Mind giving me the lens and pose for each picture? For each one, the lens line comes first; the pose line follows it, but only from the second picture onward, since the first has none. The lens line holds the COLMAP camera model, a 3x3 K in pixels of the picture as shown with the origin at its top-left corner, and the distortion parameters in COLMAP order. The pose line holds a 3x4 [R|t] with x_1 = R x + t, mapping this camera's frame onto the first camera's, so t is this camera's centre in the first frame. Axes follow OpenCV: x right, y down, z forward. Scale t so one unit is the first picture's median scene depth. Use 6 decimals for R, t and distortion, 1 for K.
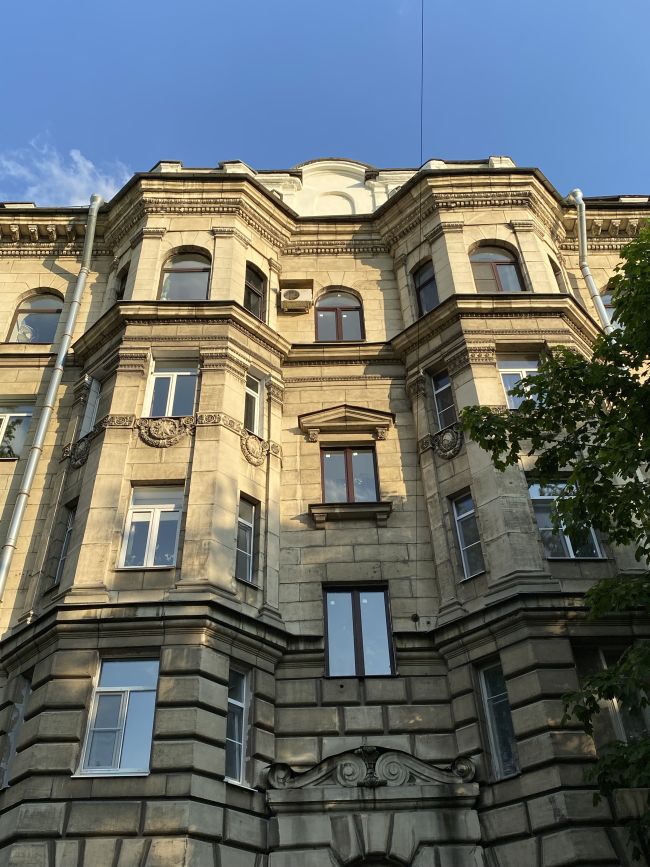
lens RADIAL K [[802.5, 0, 325.0], [0, 802.5, 433.5], [0, 0, 1]] dist [0.005414, -0.008279]
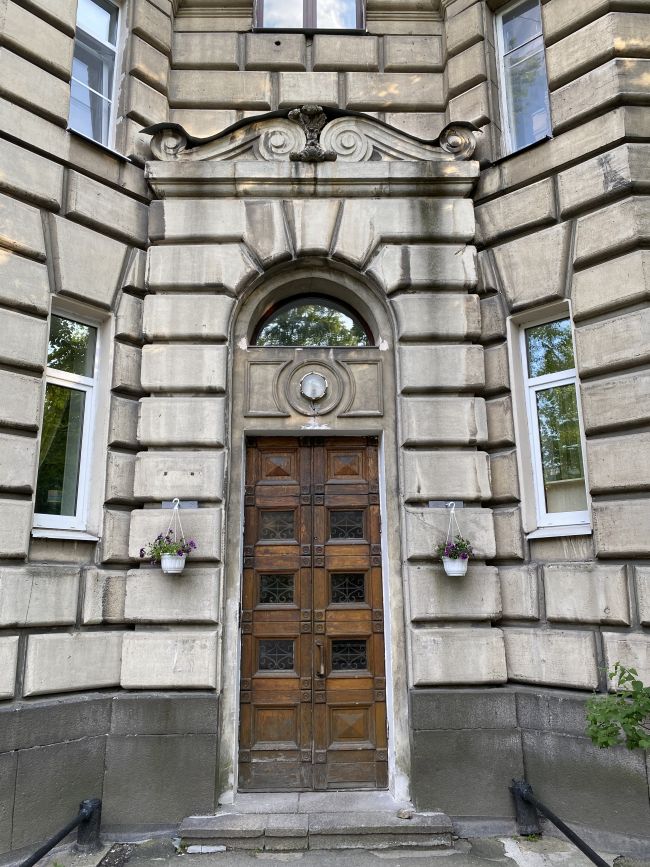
lens RADIAL K [[665.4, 0, 325.0], [0, 665.4, 433.5], [0, 0, 1]] dist [-0.001438, -0.002688]
pose [[0.999603, 0.024554, 0.013800, 0.067238], [-0.028165, 0.876081, 0.481341, 0.377913], [-0.000271, -0.481538, 0.876425, 0.436959]]
